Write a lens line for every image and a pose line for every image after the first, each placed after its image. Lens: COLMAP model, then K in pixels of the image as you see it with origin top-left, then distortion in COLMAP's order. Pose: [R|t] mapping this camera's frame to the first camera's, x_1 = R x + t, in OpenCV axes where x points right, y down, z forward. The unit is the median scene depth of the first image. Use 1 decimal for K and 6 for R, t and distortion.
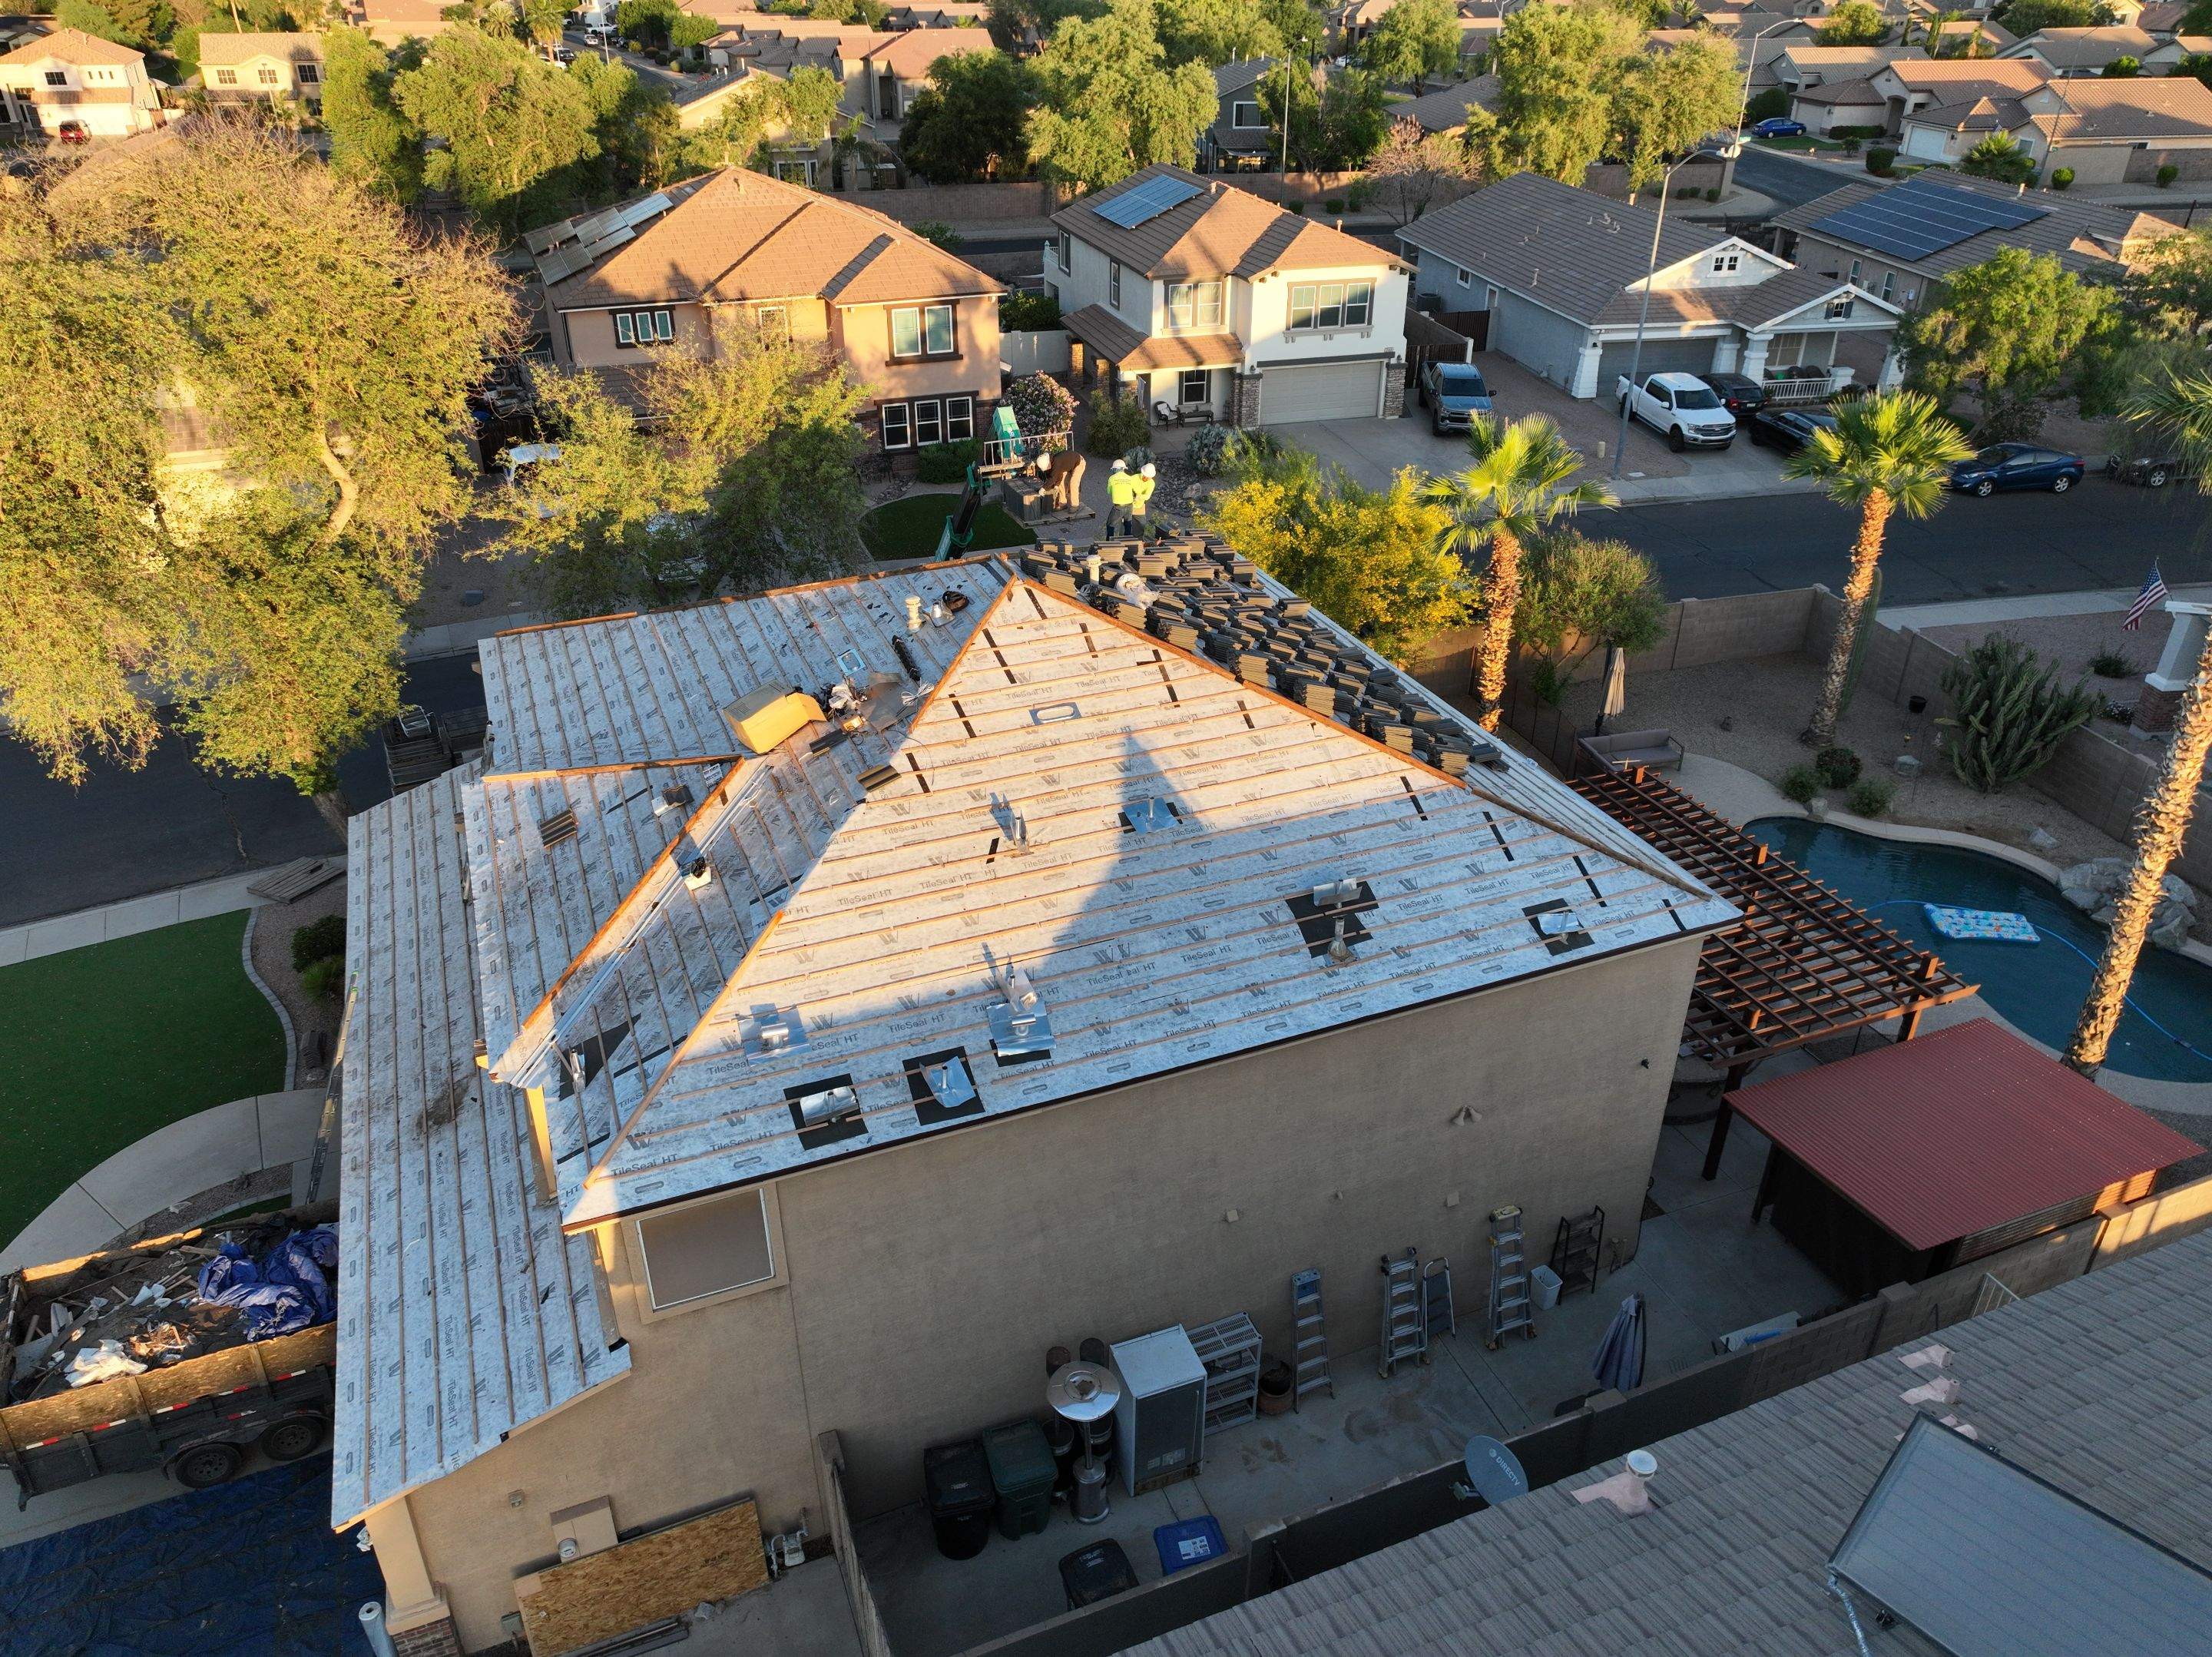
lens RADIAL K [[1552.3, 0, 1101.3], [0, 1552.3, 825.7], [0, 0, 1]] dist [-0.004254, 0.021657]
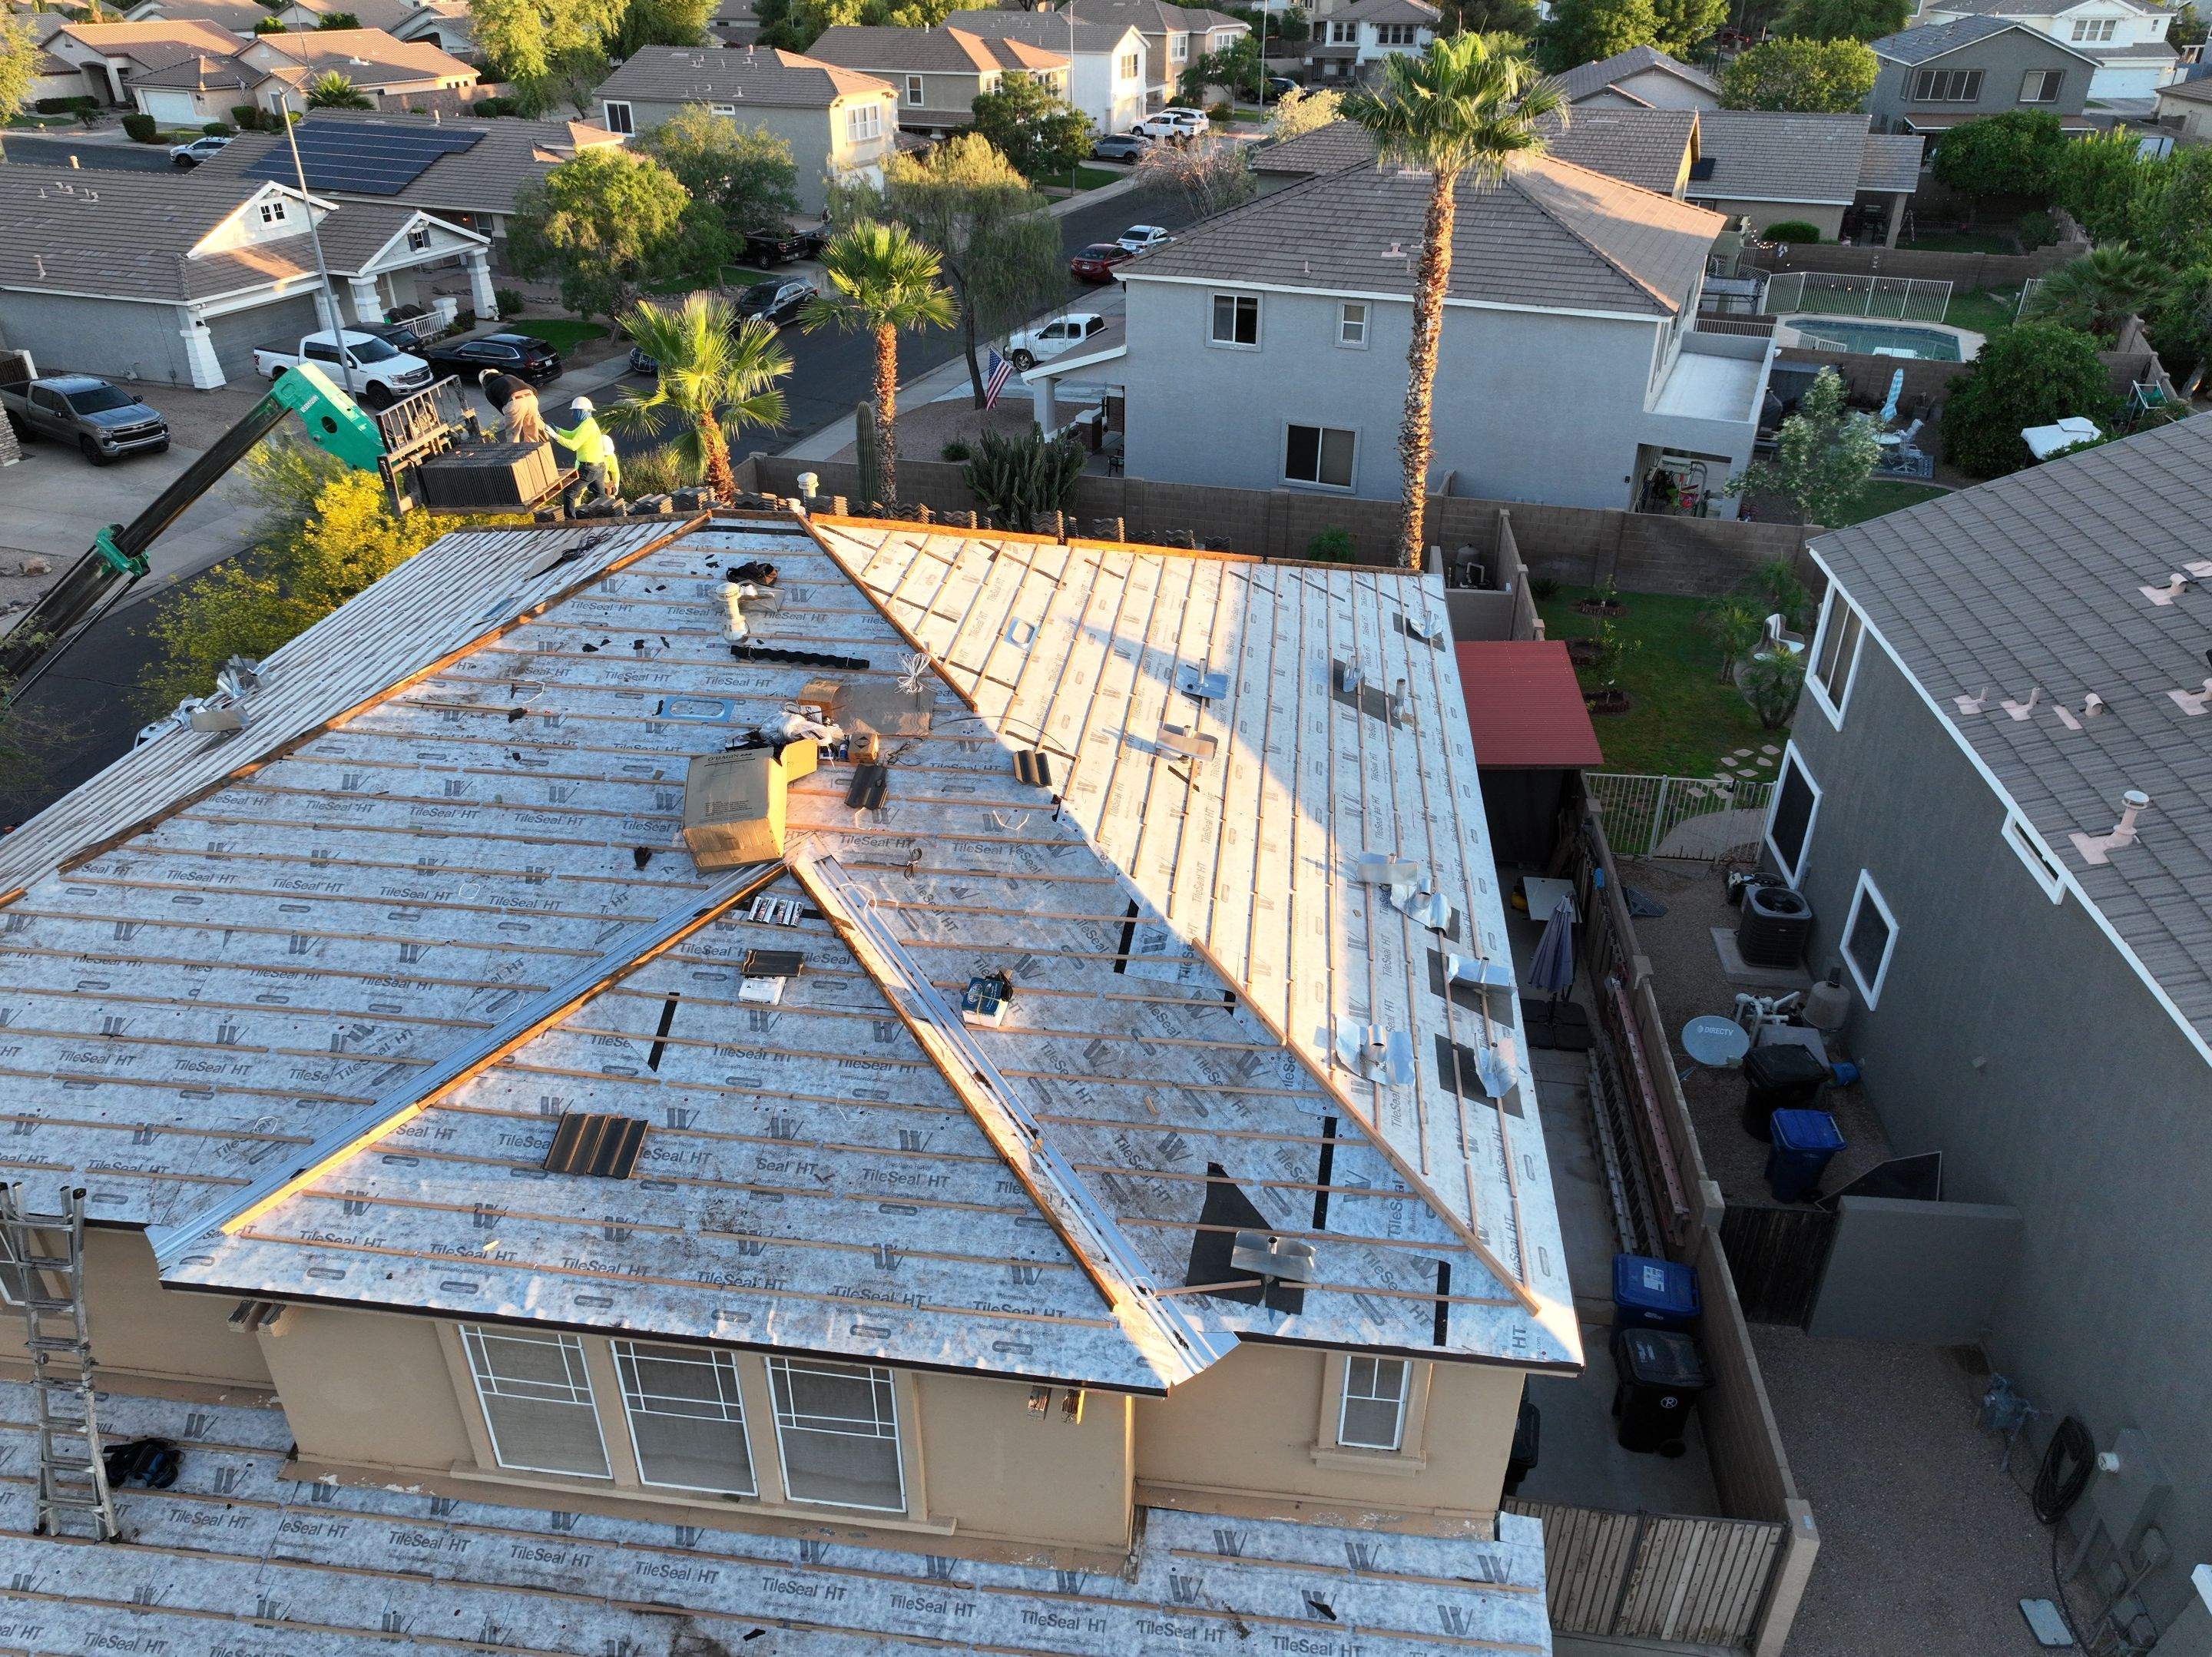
lens RADIAL K [[1552.3, 0, 1101.3], [0, 1552.3, 825.7], [0, 0, 1]] dist [-0.004254, 0.021657]
pose [[0.488346, -0.438337, 0.754572, -0.216485], [0.435479, 0.871739, 0.224566, -0.049252], [-0.756225, 0.218934, 0.616597, 0.172362]]
